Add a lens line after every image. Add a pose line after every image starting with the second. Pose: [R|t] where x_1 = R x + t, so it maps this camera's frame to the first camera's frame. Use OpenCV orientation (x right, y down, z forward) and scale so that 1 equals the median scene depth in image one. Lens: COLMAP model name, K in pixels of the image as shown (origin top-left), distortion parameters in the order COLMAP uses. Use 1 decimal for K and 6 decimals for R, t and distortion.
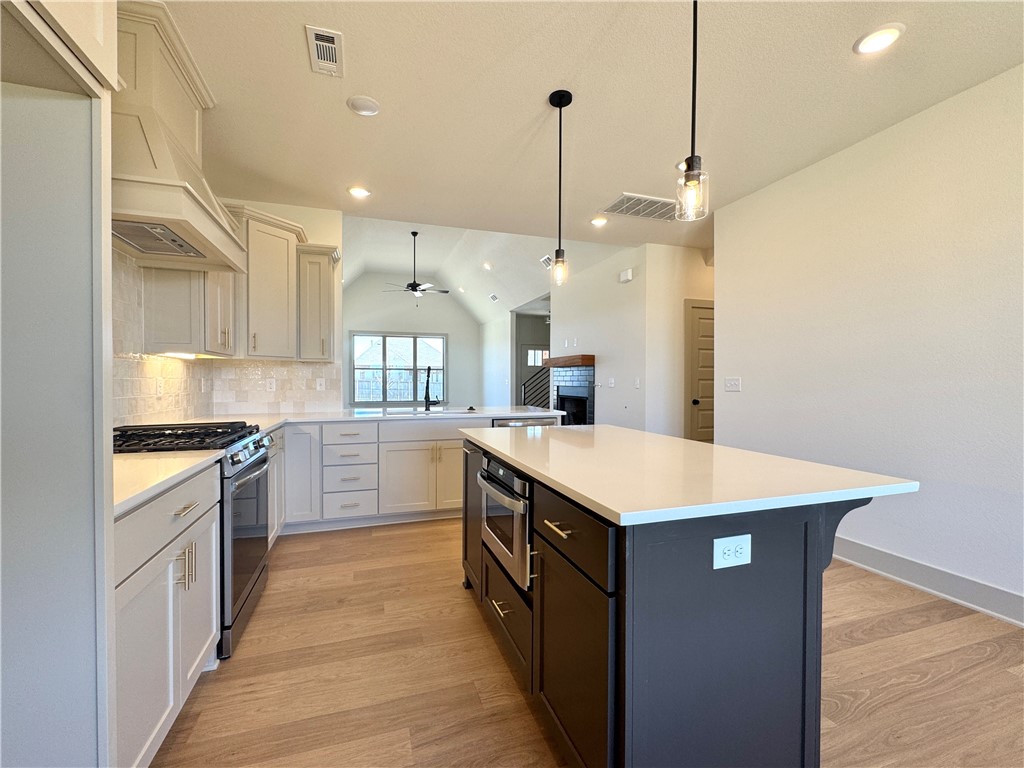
lens RADIAL K [[445.6, 0, 512.7], [0, 445.6, 383.9], [0, 0, 1]] dist [-0.003302, 0.000003]
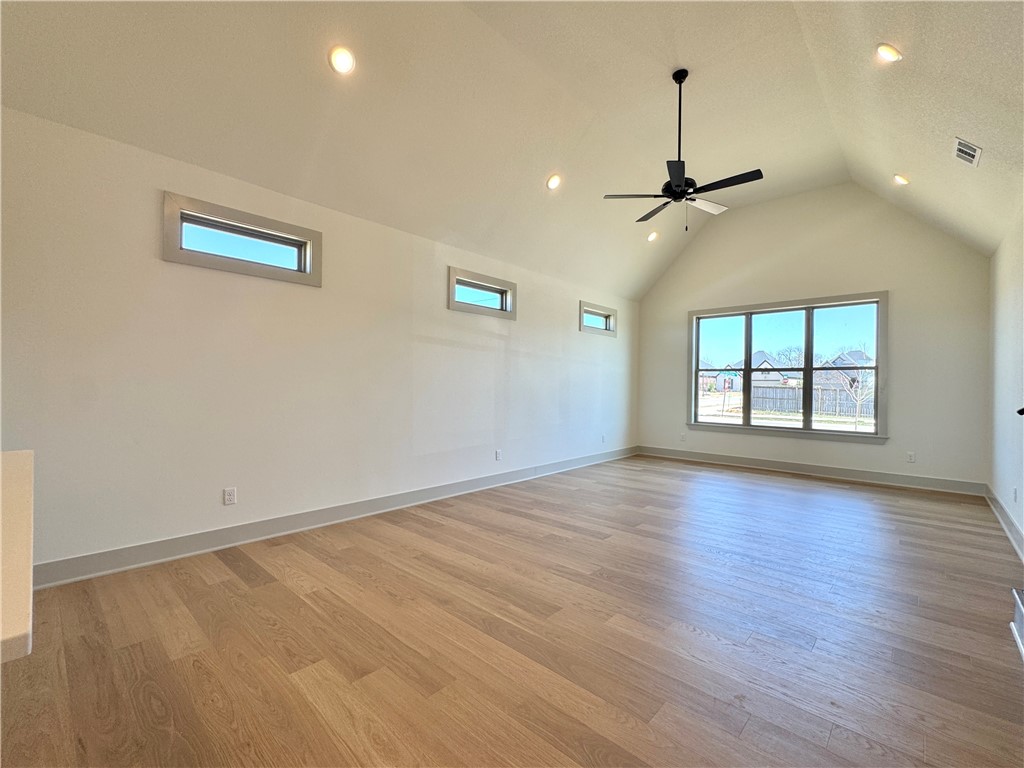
lens RADIAL K [[445.6, 0, 513.8], [0, 445.6, 385.7], [0, 0, 1]] dist [-0.003302, 0.000003]
pose [[0.482042, 0.007513, -0.876116, 0.081120], [-0.020036, 0.999796, -0.002451, -0.005278], [0.875919, 0.018735, 0.482094, 0.472614]]
